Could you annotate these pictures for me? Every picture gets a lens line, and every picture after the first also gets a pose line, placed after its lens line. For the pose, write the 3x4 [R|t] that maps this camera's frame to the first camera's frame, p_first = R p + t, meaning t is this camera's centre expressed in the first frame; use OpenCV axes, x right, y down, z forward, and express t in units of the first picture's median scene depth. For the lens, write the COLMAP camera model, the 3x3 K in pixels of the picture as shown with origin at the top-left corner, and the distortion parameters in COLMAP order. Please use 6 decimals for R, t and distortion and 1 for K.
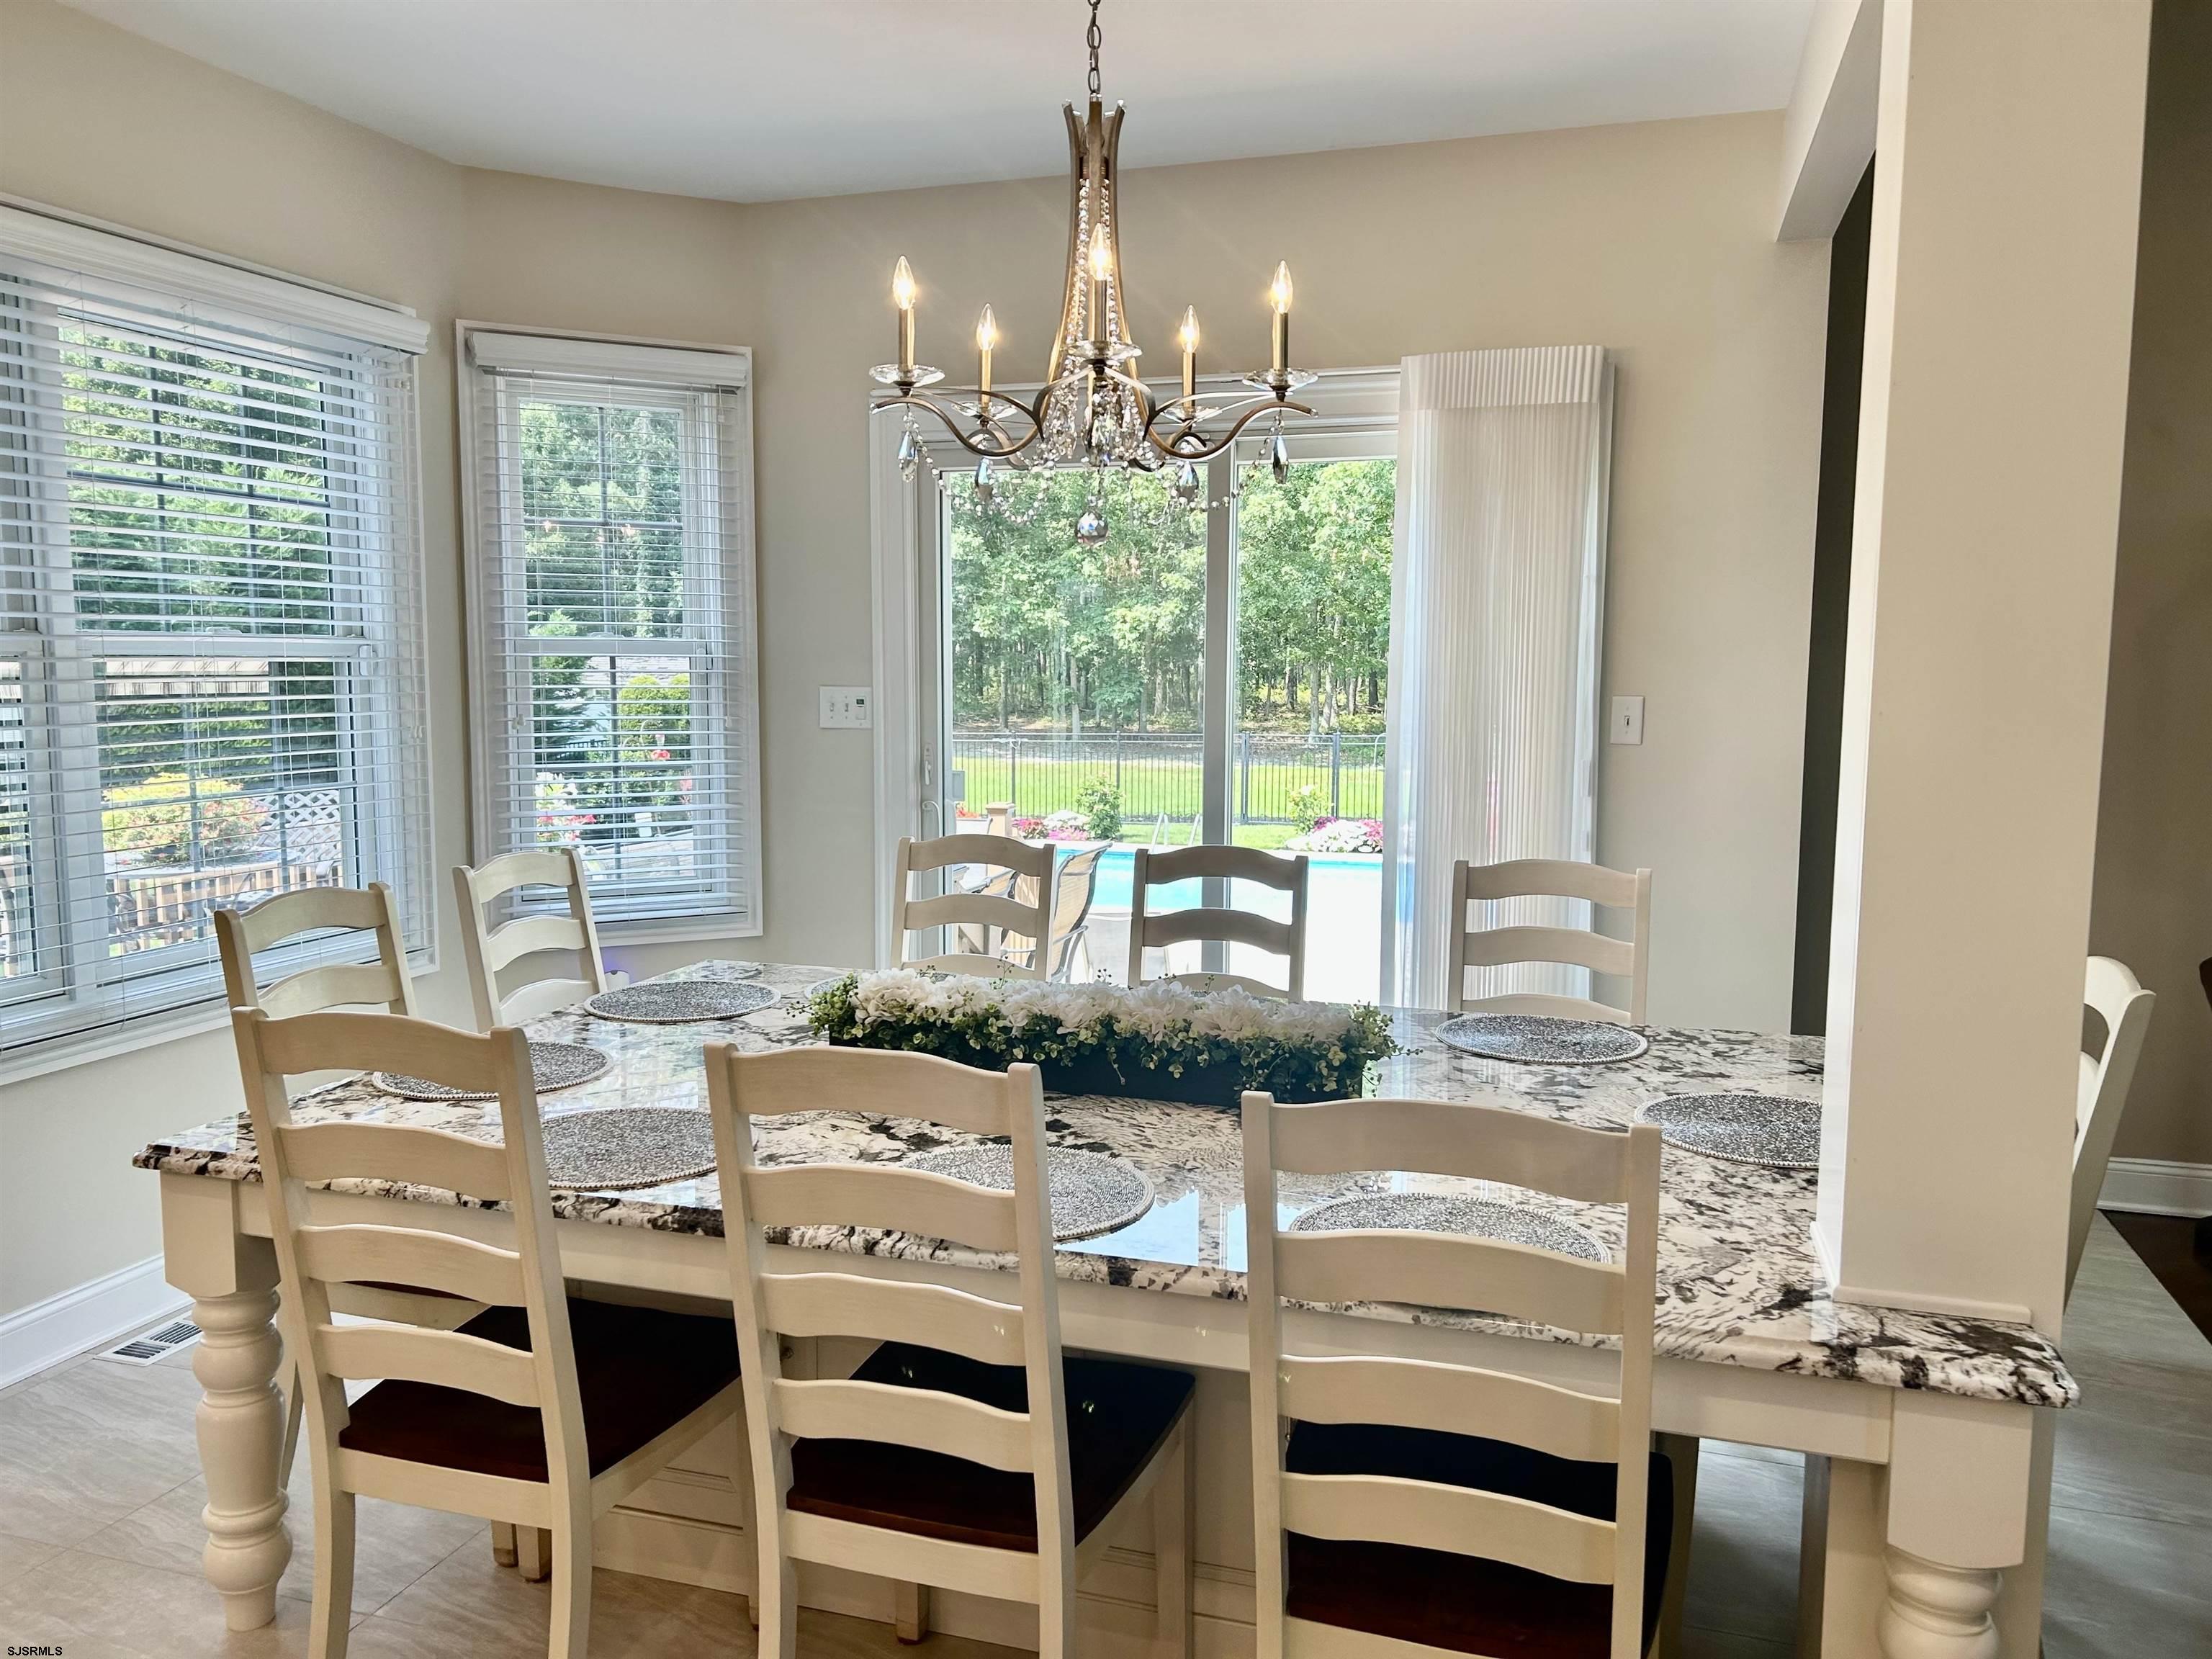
lens RADIAL K [[1662.4, 0, 1110.5], [0, 1662.4, 836.4], [0, 0, 1]] dist [0.065039, -0.071312]
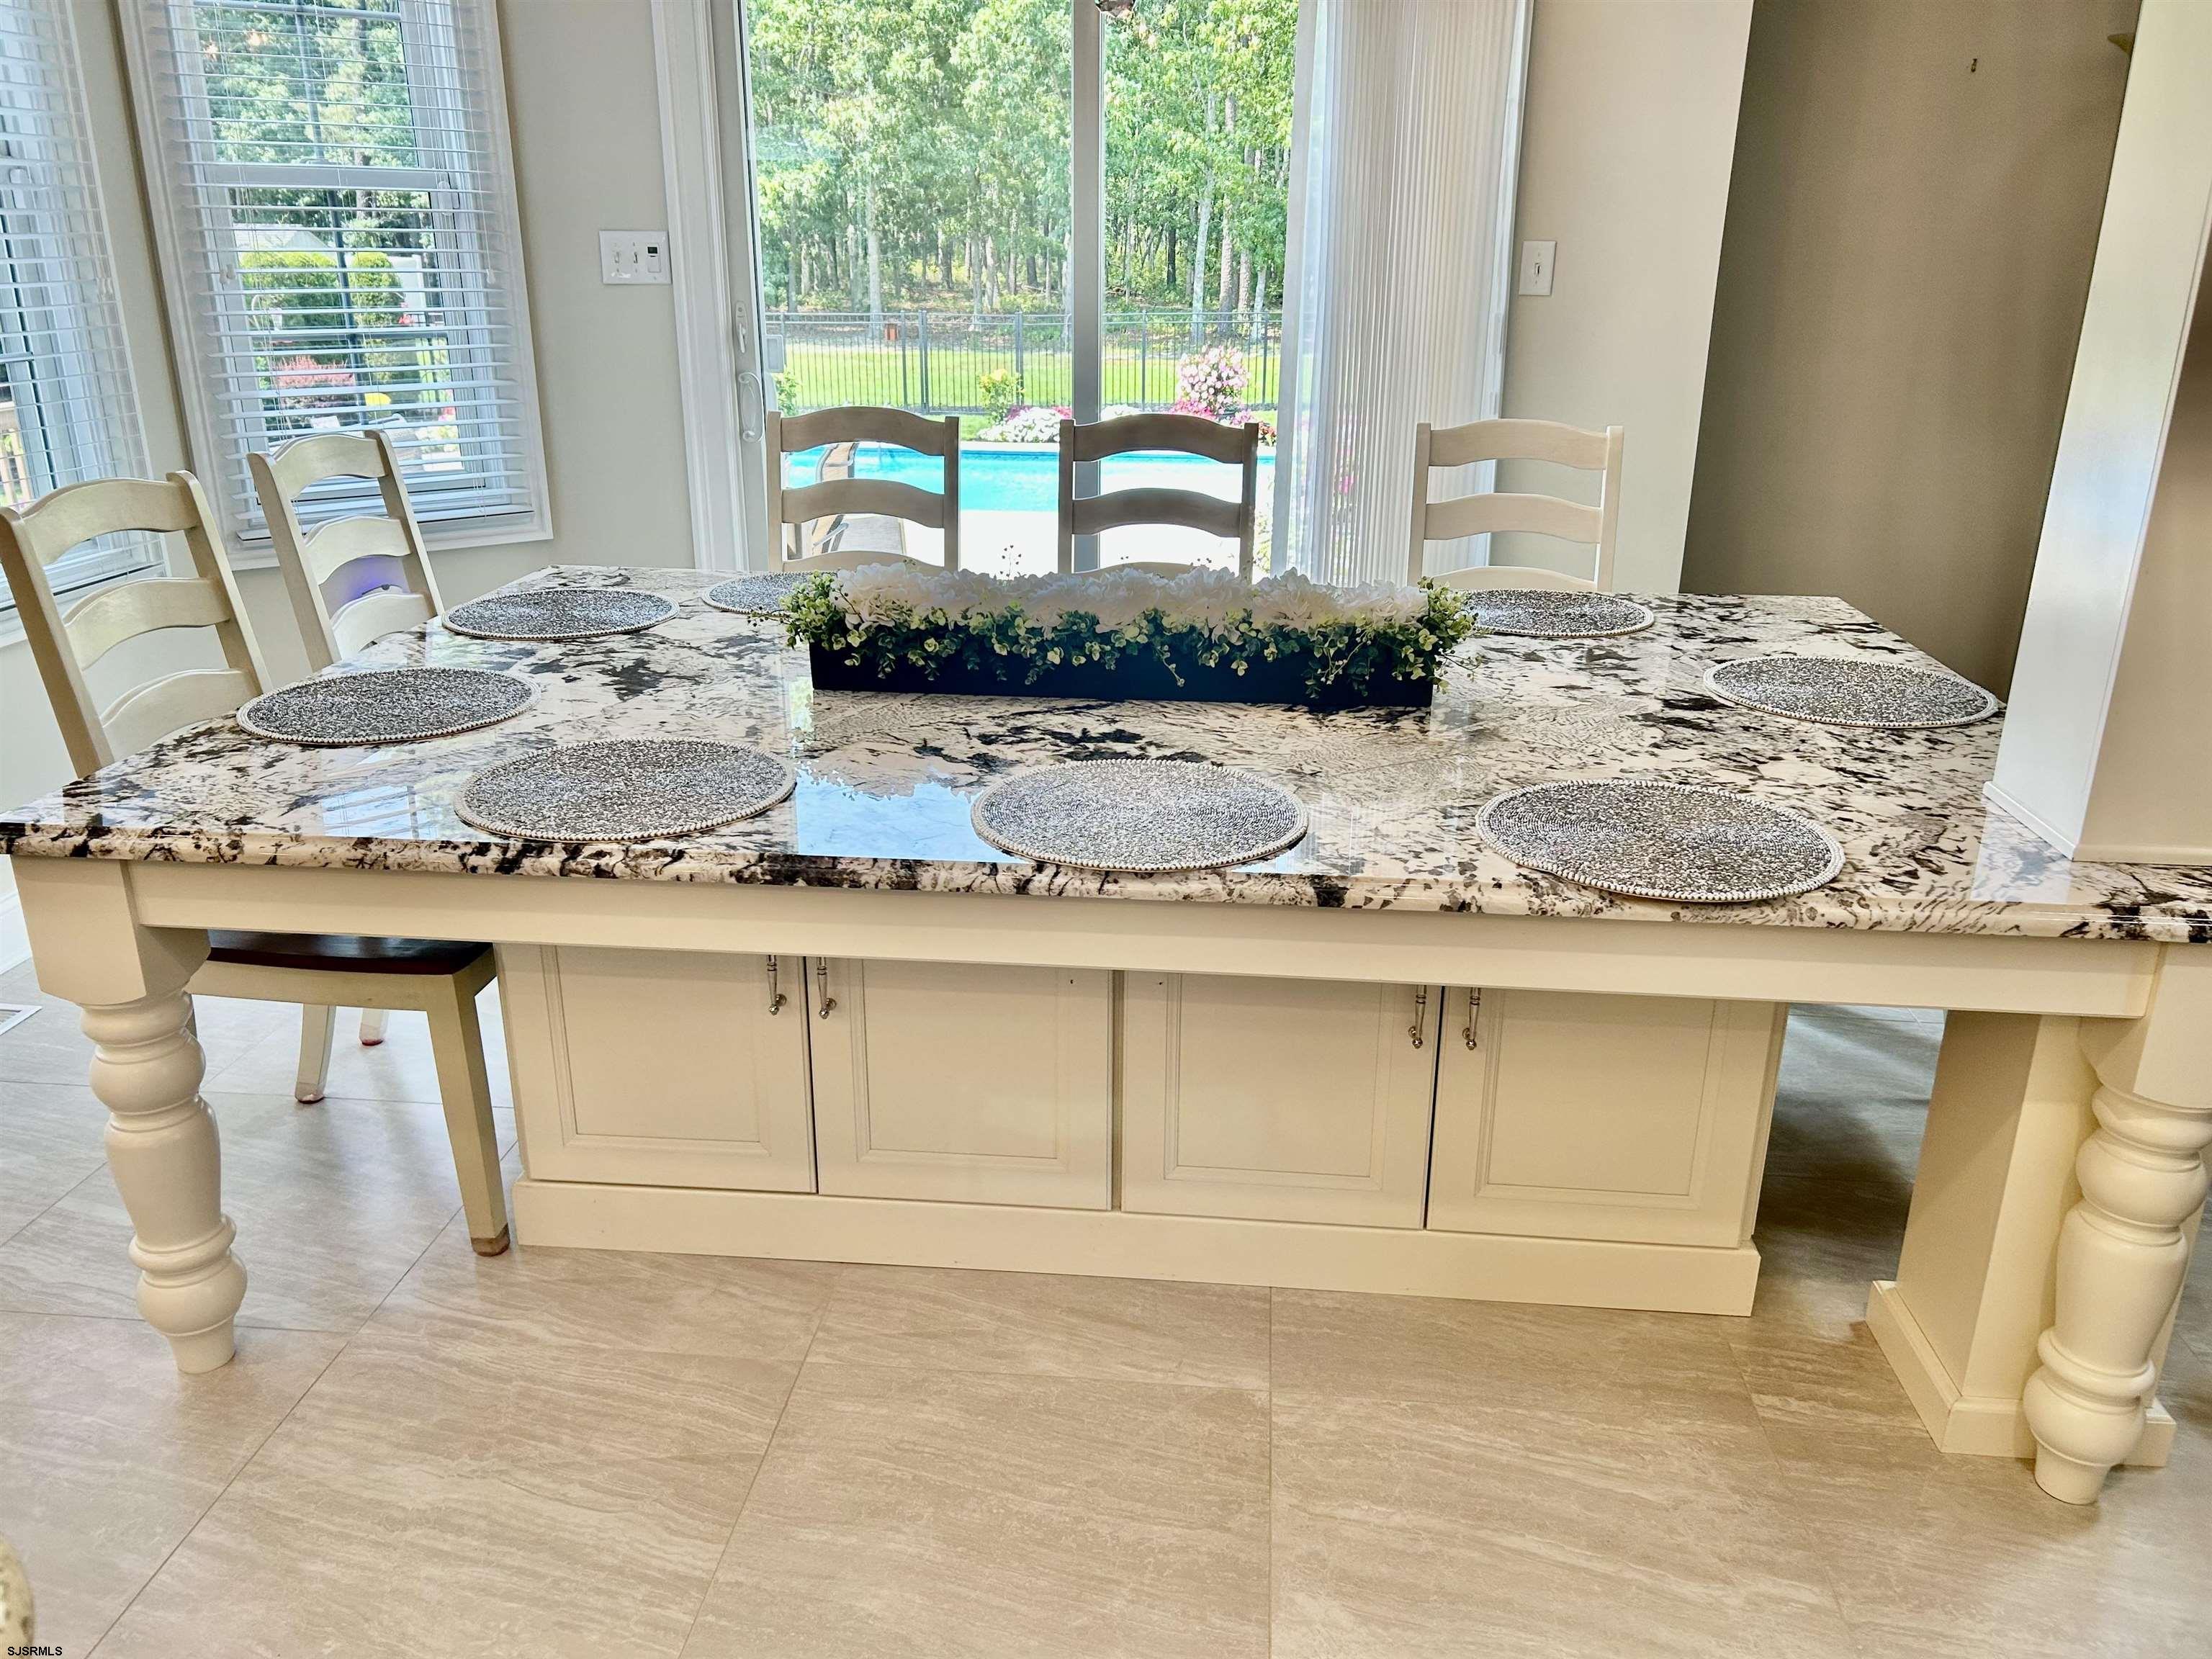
lens RADIAL K [[1662.4, 0, 1126.8], [0, 1662.4, 828.7], [0, 0, 1]] dist [0.065039, -0.071312]
pose [[0.976110, -0.071060, 0.205328, -0.211703], [0.021424, 0.971880, 0.234502, 0.016059], [-0.216218, -0.224501, 0.950184, 0.152263]]
